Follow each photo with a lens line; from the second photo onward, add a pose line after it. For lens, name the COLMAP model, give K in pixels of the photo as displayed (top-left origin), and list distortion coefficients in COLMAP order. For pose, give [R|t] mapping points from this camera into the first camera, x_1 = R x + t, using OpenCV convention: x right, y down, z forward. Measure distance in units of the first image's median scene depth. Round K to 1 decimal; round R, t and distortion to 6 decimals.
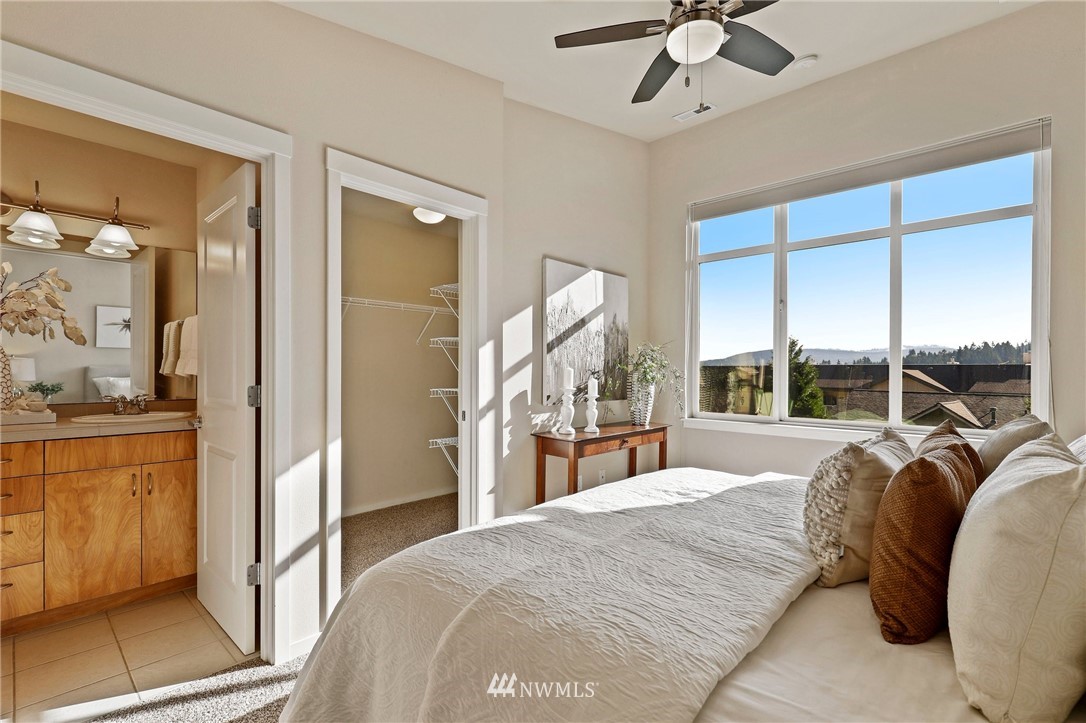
lens RADIAL K [[497.6, 0, 537.1], [0, 497.6, 360.0], [0, 0, 1]] dist [0.003938, 0.001662]
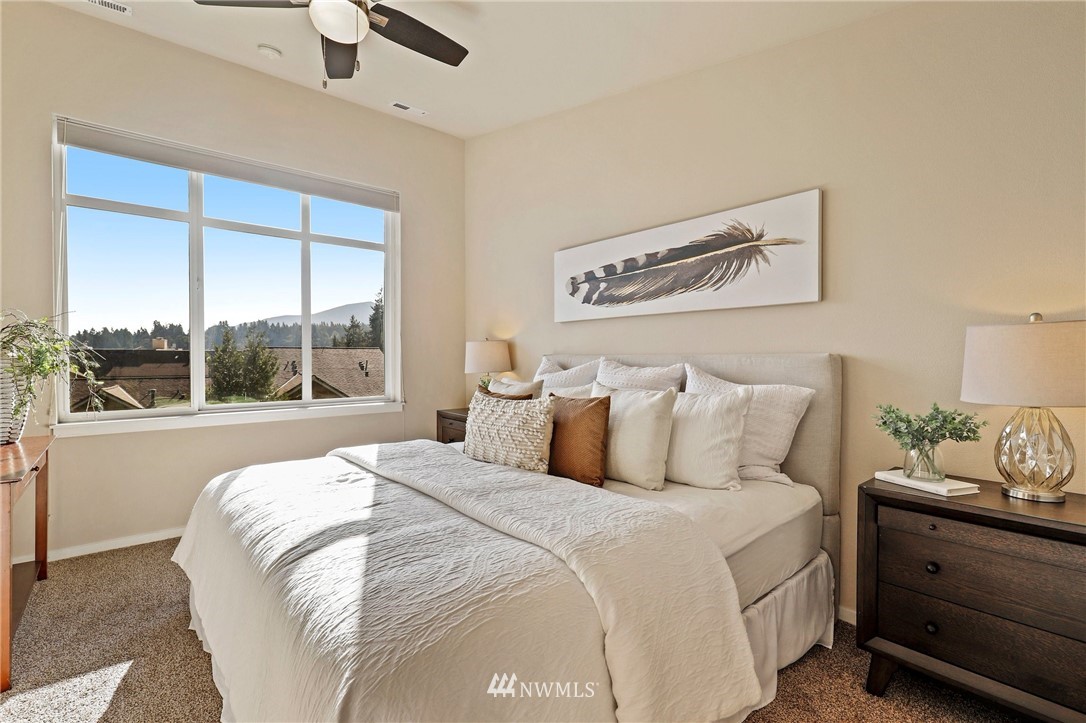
lens RADIAL K [[497.6, 0, 540.1], [0, 497.6, 360.0], [0, 0, 1]] dist [0.003938, 0.001662]
pose [[0.104280, -0.012032, 0.994475, -0.491011], [-0.017723, 0.999746, 0.013955, 0.007778], [-0.994390, -0.019080, 0.104040, 0.393382]]
